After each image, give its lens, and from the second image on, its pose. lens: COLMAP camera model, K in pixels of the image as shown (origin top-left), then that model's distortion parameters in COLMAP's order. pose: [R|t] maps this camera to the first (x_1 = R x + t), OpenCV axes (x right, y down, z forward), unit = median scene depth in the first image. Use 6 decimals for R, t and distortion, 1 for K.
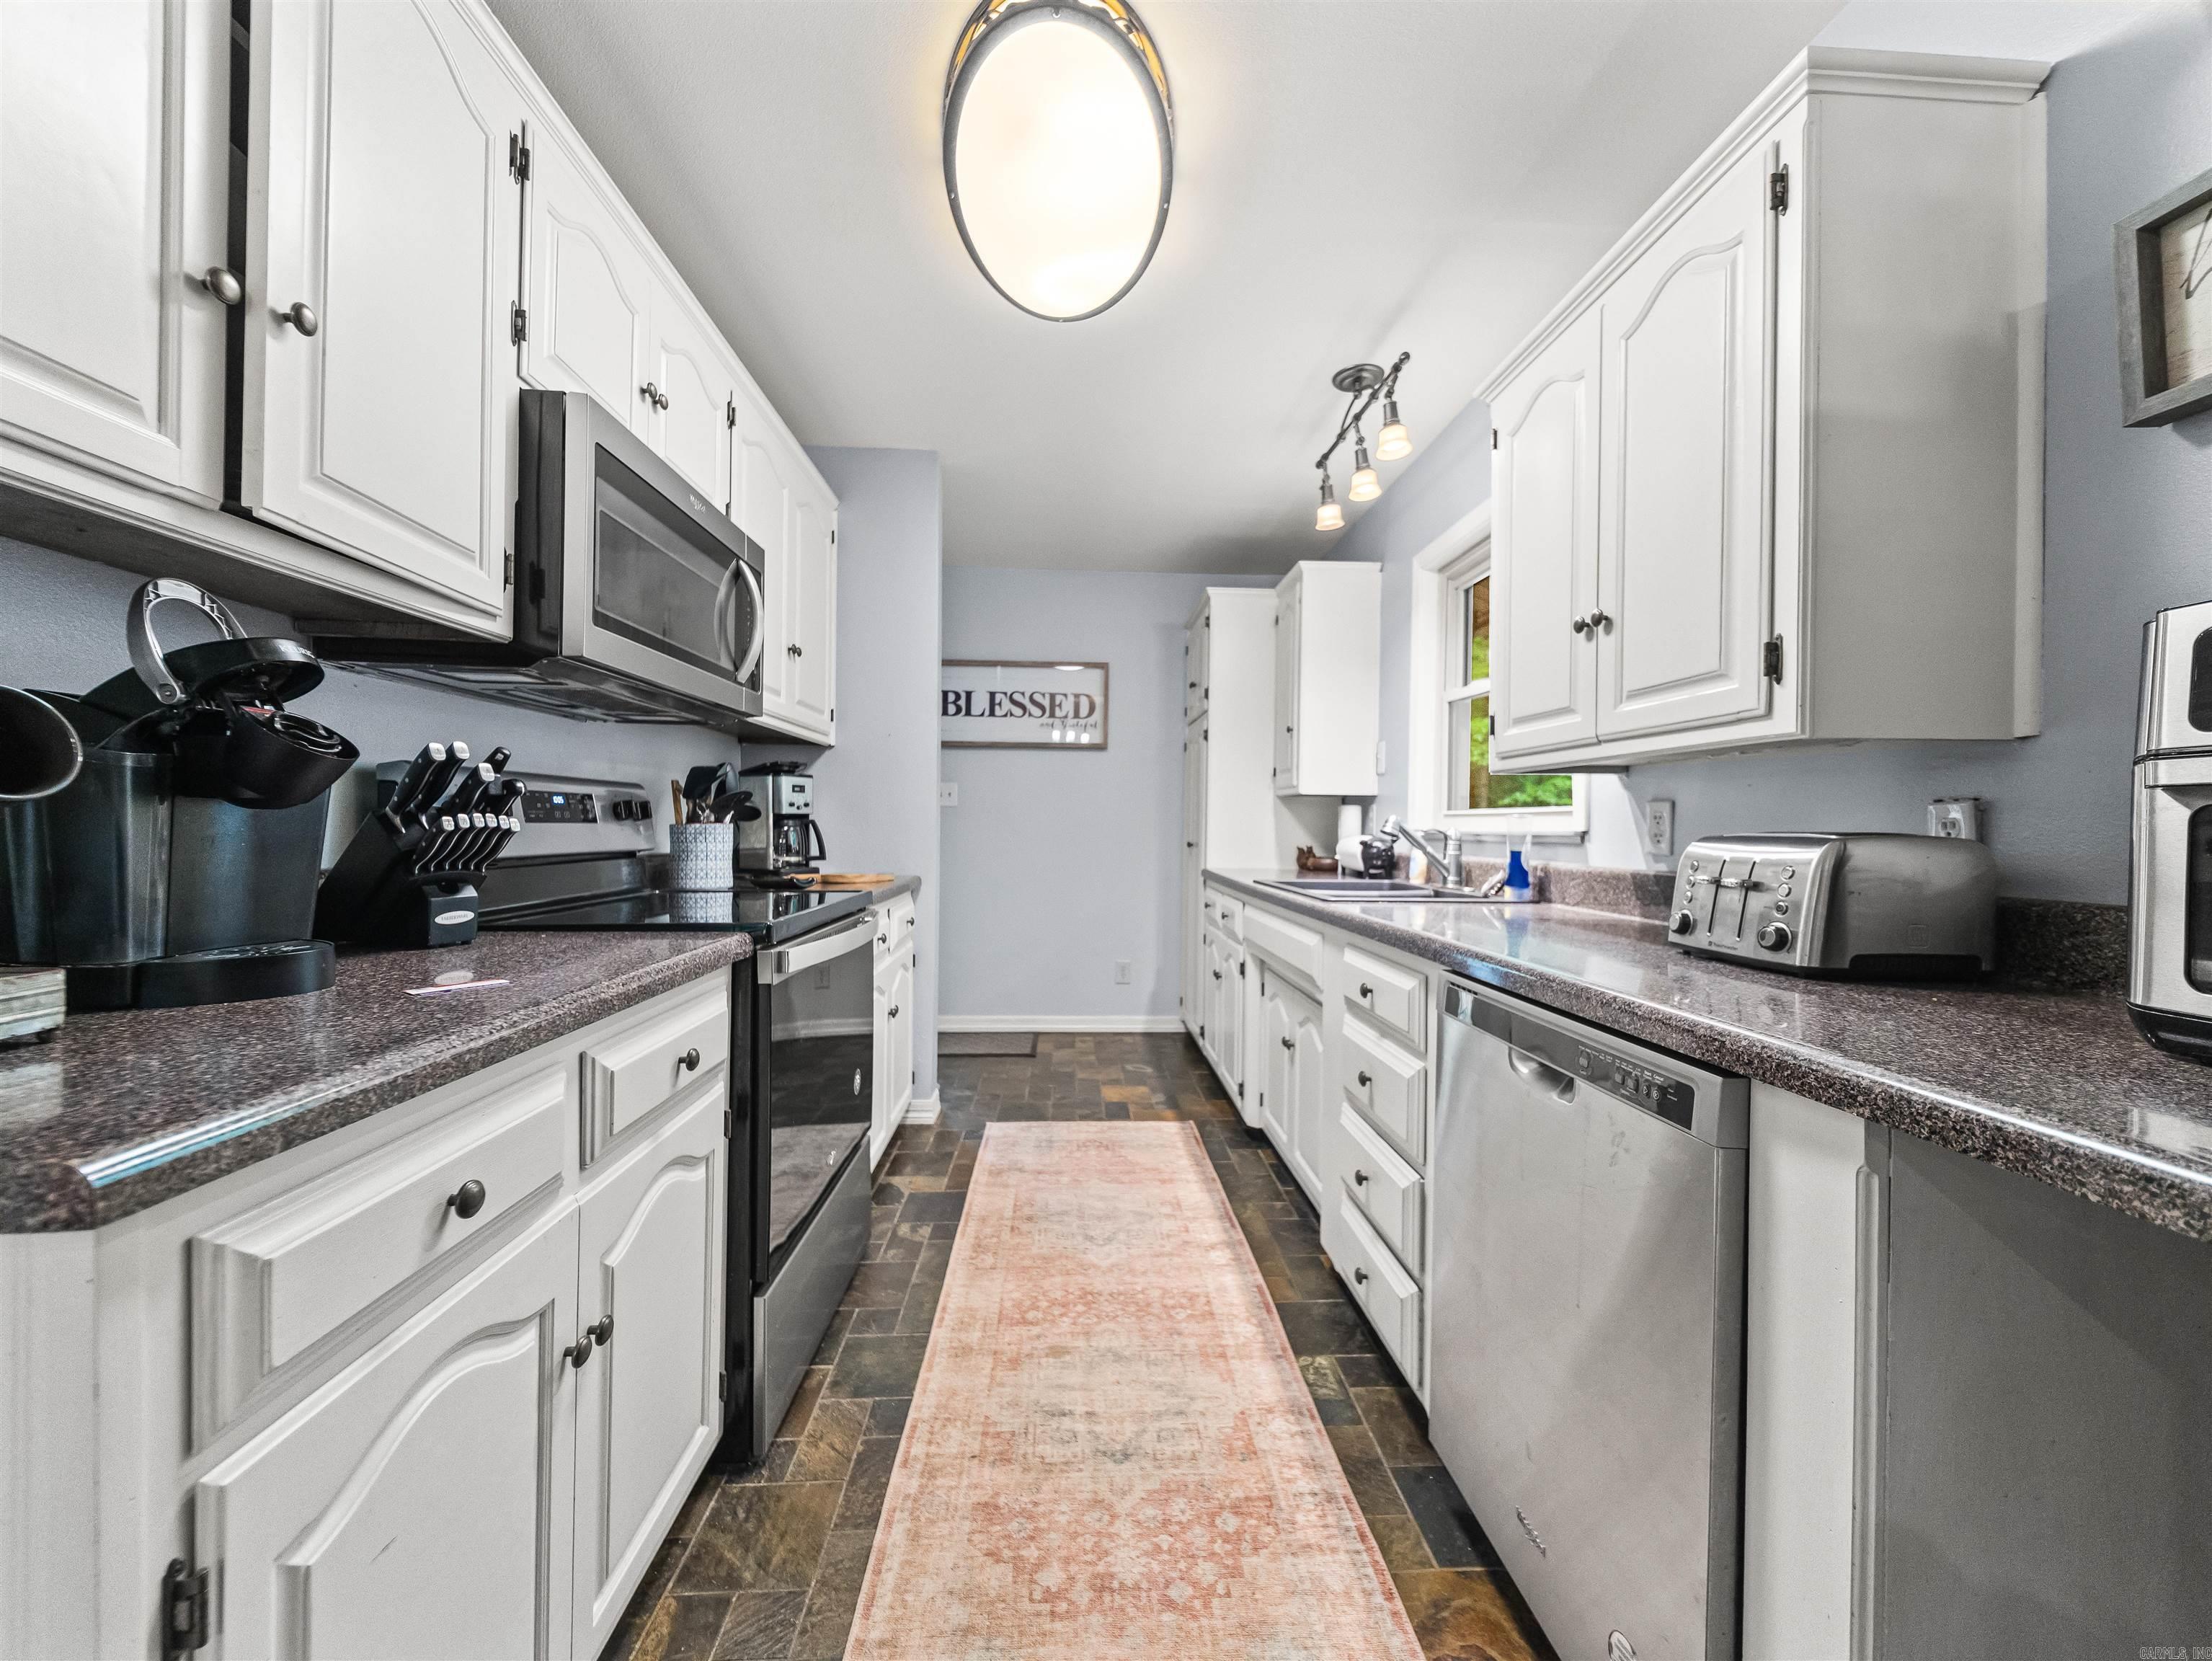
lens RADIAL K [[841.7, 0, 1101.2], [0, 841.7, 834.8], [0, 0, 1]] dist [0.012673, -0.007219]
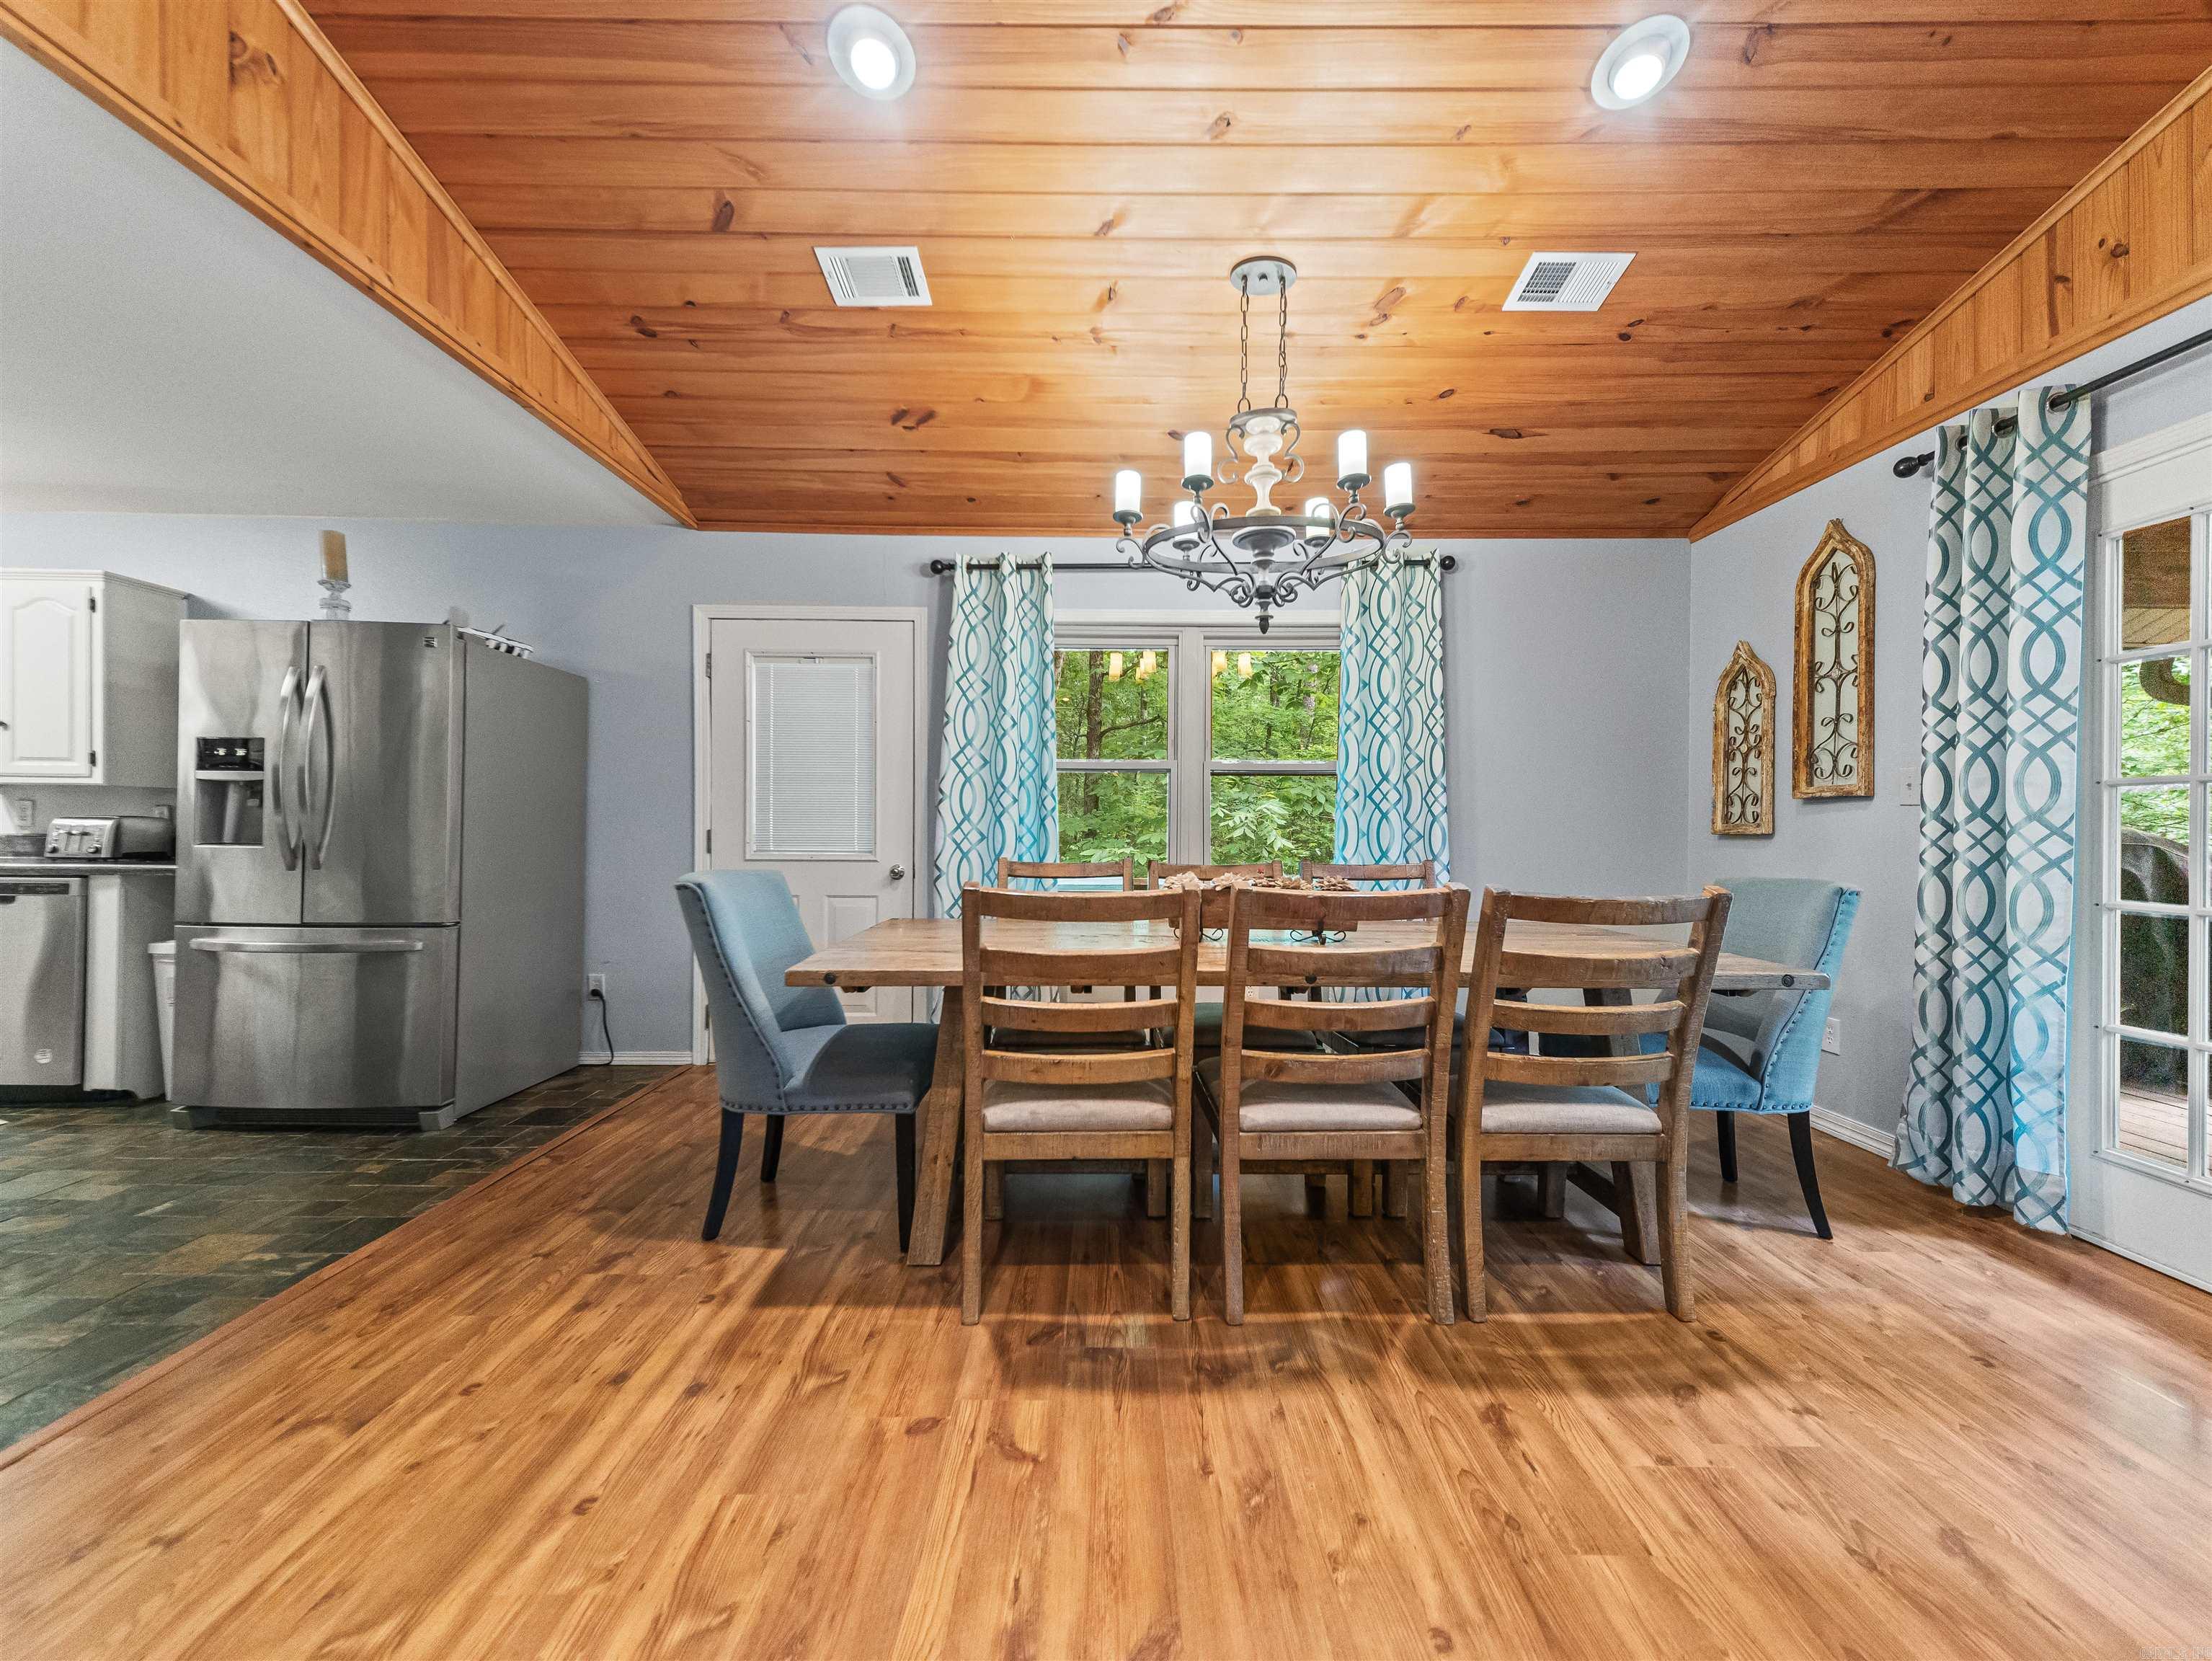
lens RADIAL K [[867.2, 0, 1103.5], [0, 867.2, 821.4], [0, 0, 1]] dist [0.014610, -0.000012]
pose [[0.041650, -0.010563, 0.999076, -2.236771], [0.001605, 0.999944, 0.010506, -0.010003], [-0.999131, 0.001166, 0.041664, -2.769986]]
